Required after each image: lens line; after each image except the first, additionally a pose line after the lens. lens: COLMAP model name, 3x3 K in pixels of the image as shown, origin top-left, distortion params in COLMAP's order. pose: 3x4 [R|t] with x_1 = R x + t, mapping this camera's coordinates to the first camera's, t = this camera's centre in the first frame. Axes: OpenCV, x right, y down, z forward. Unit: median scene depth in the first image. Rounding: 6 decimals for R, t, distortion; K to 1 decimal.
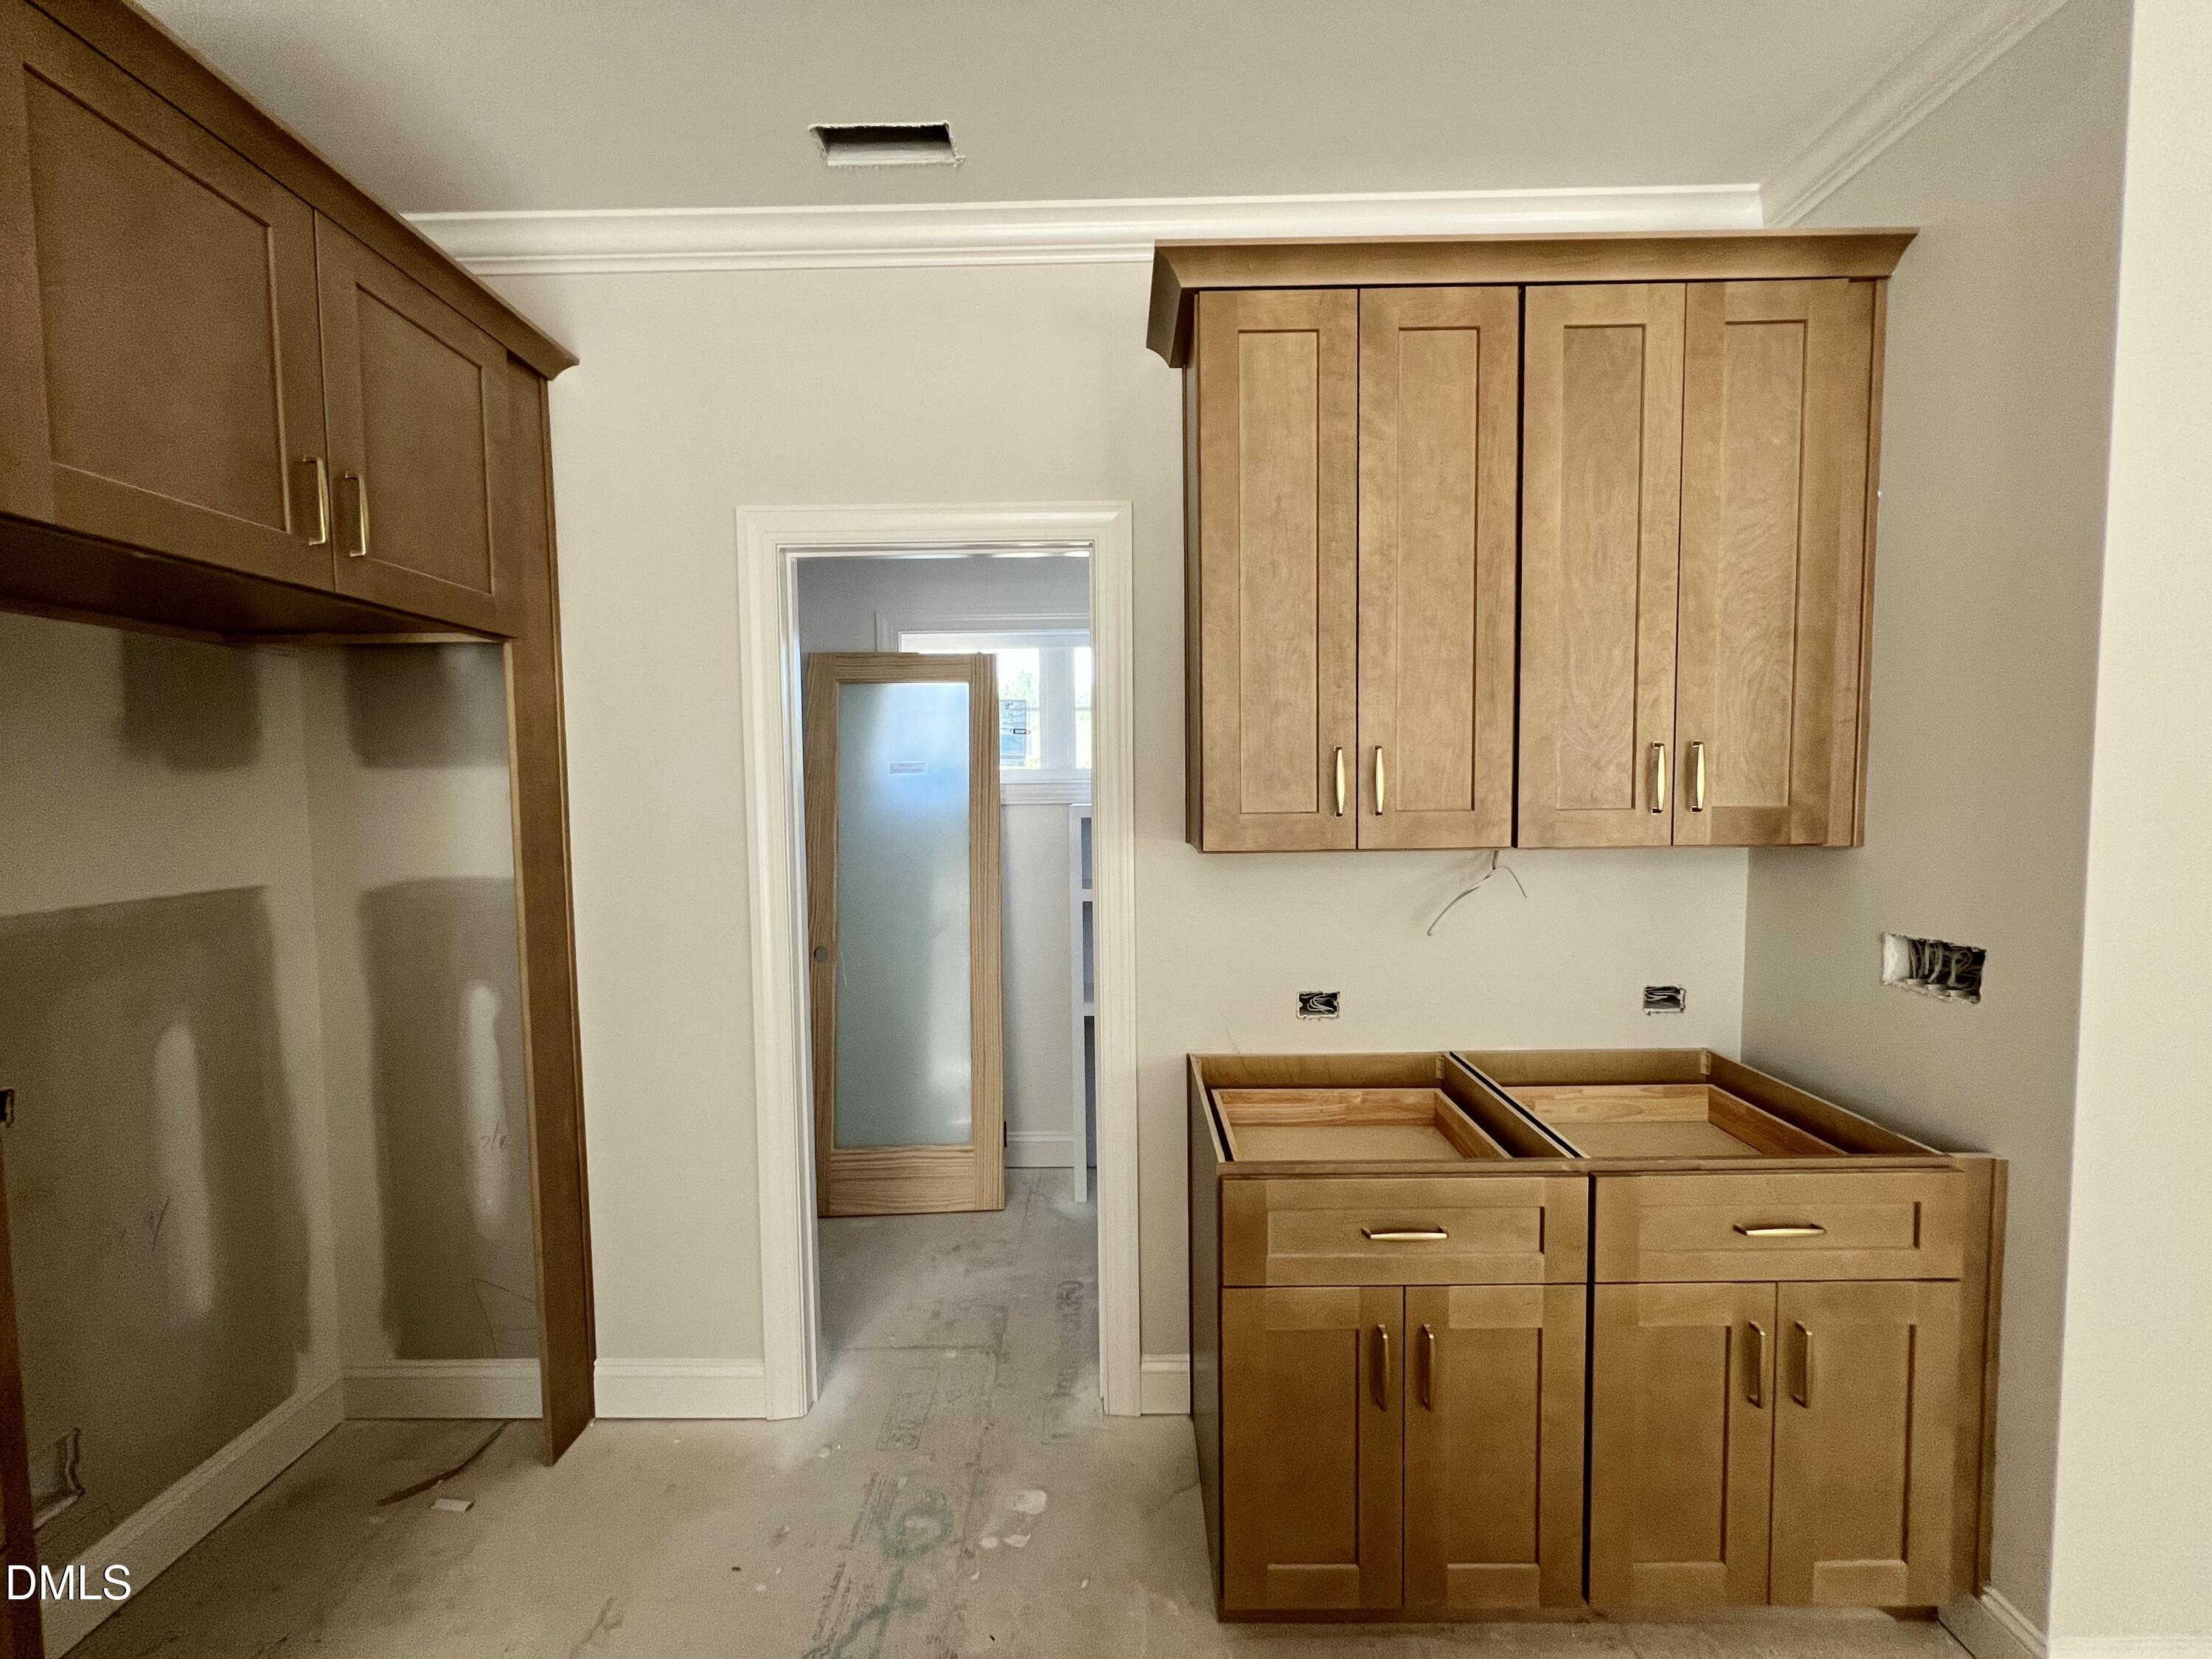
lens RADIAL K [[890.7, 0, 1101.9], [0, 890.7, 825.3], [0, 0, 1]] dist [-0.003656, 0.000162]
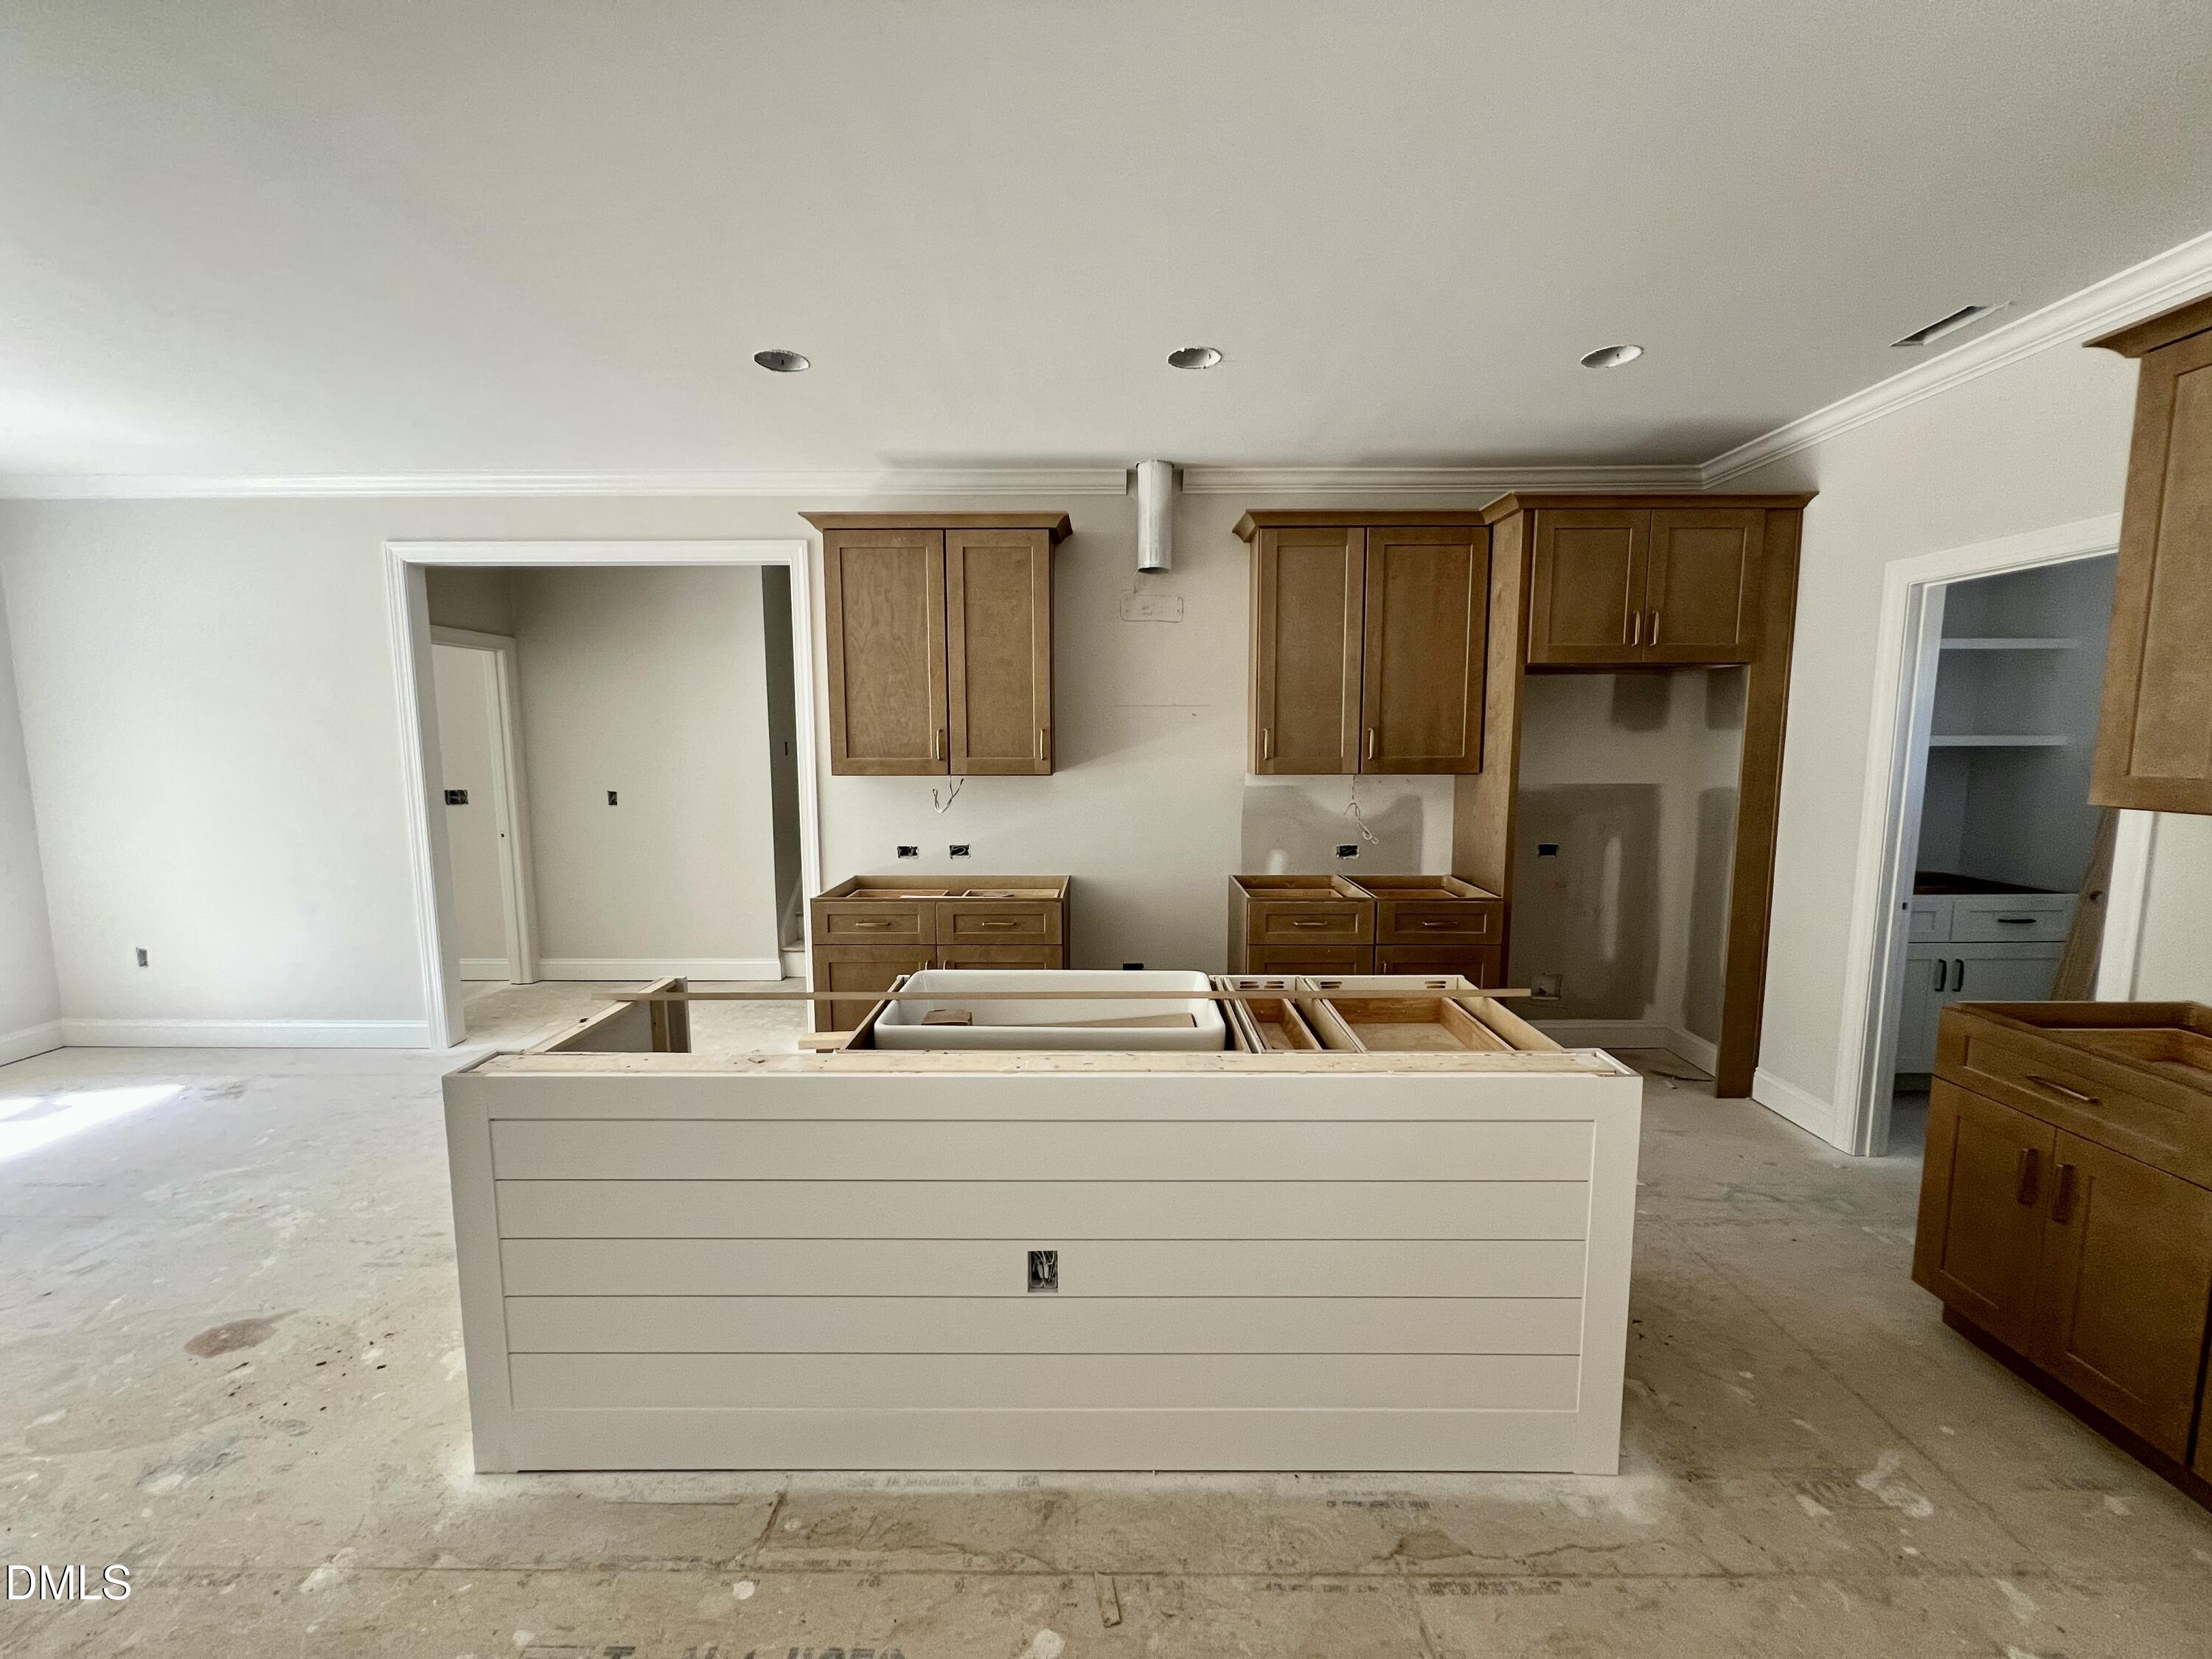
lens RADIAL K [[887.0, 0, 1108.0], [0, 887.0, 837.8], [0, 0, 1]] dist [0.000753, -0.000171]
pose [[0.002326, 0.129382, -0.991592, 1.225414], [-0.053175, 0.990208, 0.129077, -0.011151], [0.998582, 0.052428, 0.009183, -0.361705]]
